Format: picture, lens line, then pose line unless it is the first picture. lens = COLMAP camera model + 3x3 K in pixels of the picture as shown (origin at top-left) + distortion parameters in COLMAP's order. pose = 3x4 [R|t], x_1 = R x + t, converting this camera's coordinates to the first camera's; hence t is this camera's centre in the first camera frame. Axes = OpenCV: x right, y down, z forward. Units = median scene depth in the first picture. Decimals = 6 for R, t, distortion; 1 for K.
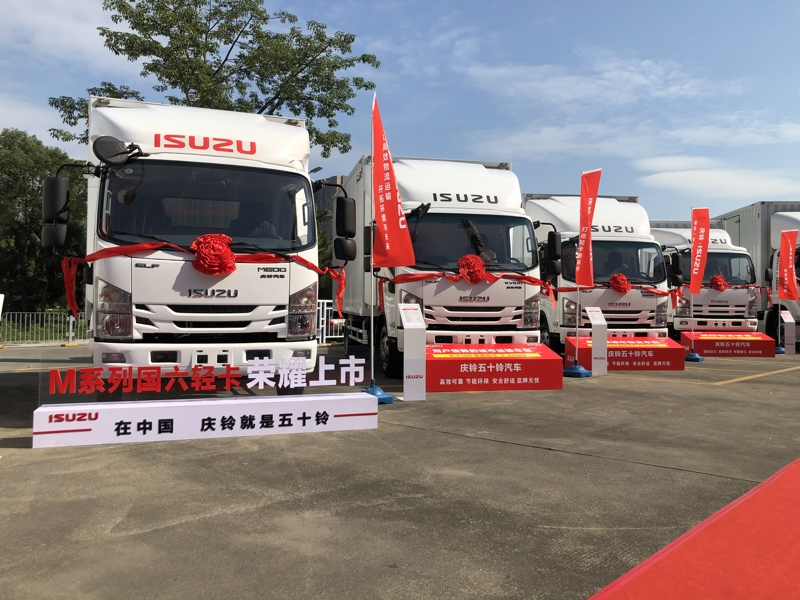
lens RADIAL K [[663.8, 0, 399.2], [0, 663.8, 298.1], [0, 0, 1]] dist [0.005375, 0.004383]
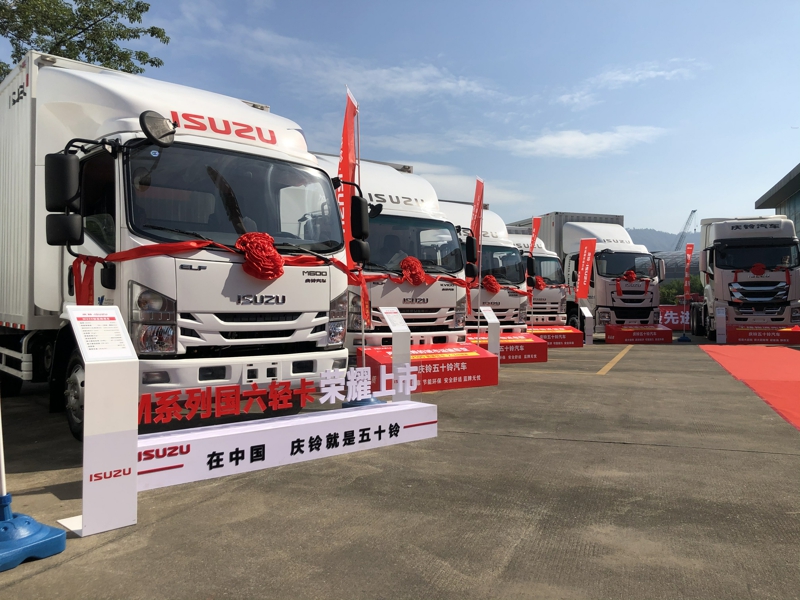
lens RADIAL K [[663.8, 0, 399.2], [0, 663.8, 298.1], [0, 0, 1]] dist [0.005375, 0.004383]
pose [[0.924685, -0.000571, 0.380732, -0.464013], [-0.003319, 0.999949, 0.009562, -0.018742], [-0.380718, -0.010105, 0.924636, 0.110812]]
